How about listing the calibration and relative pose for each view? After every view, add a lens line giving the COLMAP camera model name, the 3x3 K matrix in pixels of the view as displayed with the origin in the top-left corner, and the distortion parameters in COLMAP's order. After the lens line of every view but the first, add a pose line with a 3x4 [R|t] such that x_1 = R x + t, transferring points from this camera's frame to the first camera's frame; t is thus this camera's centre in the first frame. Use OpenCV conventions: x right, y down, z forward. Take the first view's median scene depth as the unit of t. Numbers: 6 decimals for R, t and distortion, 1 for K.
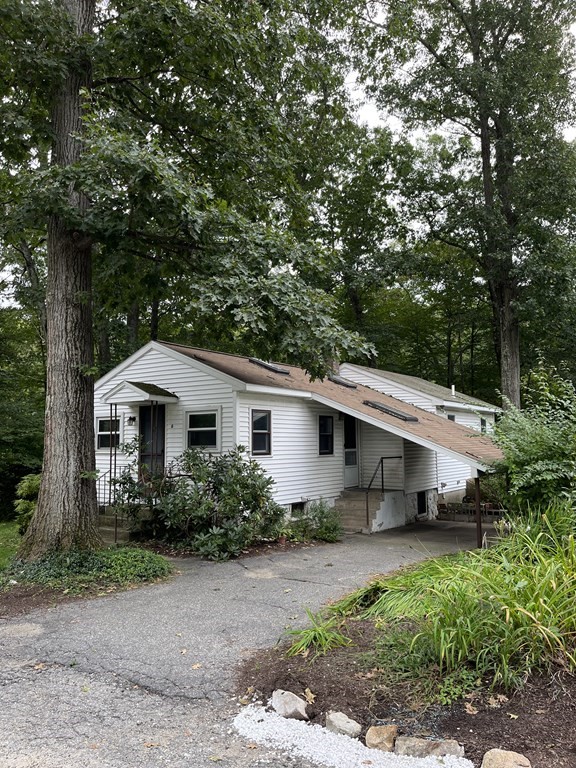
lens RADIAL K [[574.6, 0, 288.0], [0, 574.6, 384.0], [0, 0, 1]] dist [0.075410, -0.099337]
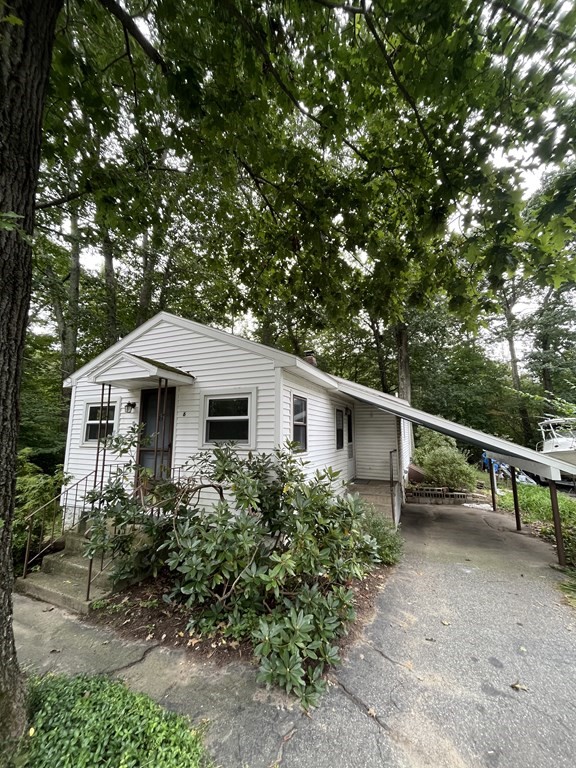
lens RADIAL K [[310.2, 0, 288.0], [0, 310.2, 384.0], [0, 0, 1]] dist [-0.000887, -0.000124]
pose [[0.981789, 0.040564, 0.185595, -0.144292], [-0.029013, 0.997493, -0.064539, 0.055831], [-0.187748, 0.057979, 0.980505, 0.563793]]
